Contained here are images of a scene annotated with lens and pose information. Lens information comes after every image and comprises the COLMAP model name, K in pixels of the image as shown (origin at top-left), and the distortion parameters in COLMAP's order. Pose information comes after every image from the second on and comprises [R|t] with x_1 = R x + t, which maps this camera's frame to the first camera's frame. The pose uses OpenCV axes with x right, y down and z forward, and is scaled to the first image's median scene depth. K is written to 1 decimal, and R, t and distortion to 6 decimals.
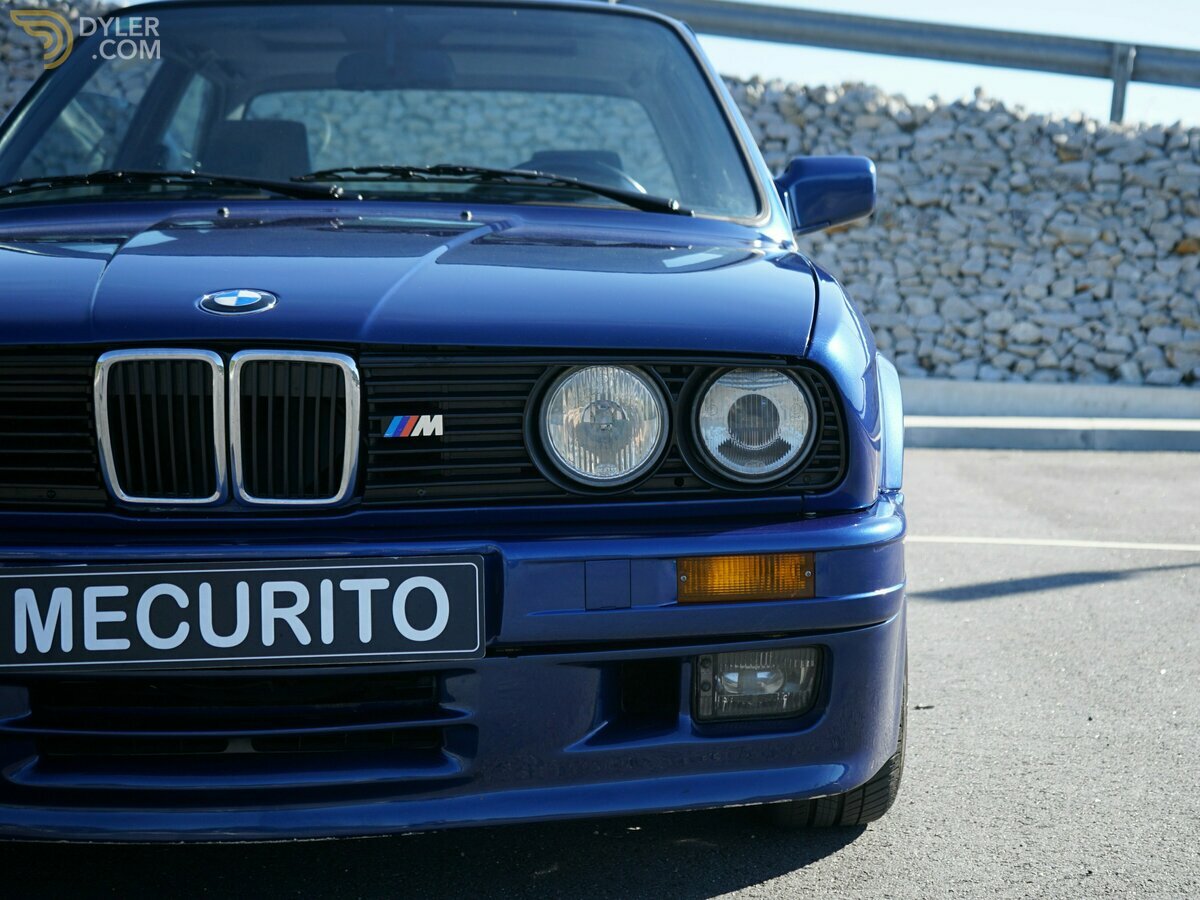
lens RADIAL K [[2114.4, 0, 767.7], [0, 2114.4, 447.4], [0, 0, 1]] dist [0.001166, 0.000000]
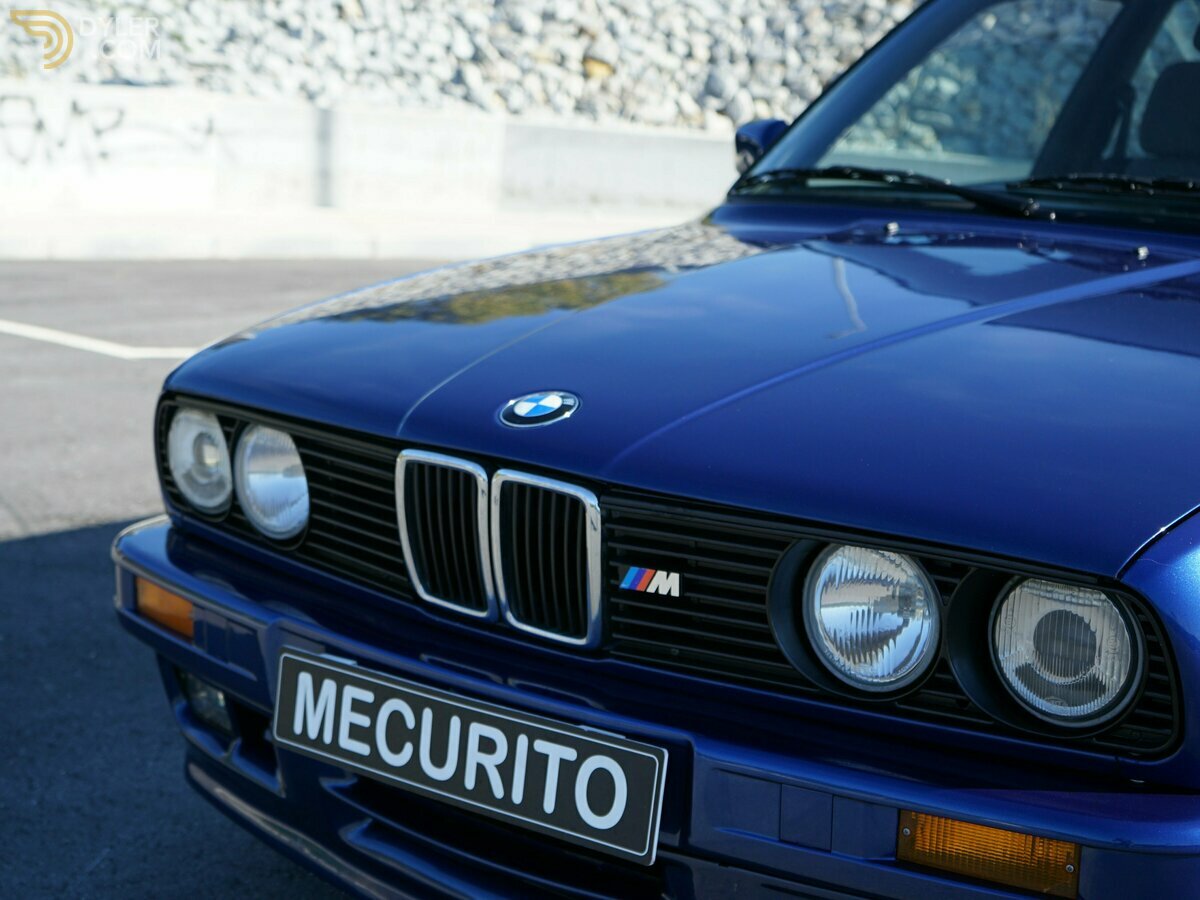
lens RADIAL K [[2103.7, 0, 491.8], [0, 2103.7, 492.3], [0, 0, 1]] dist [0.000142, 0.000000]
pose [[0.677720, 0.165996, -0.716339, 0.409897], [-0.079544, 0.985019, 0.153002, -0.176198], [0.731005, -0.046712, 0.680771, 0.368873]]
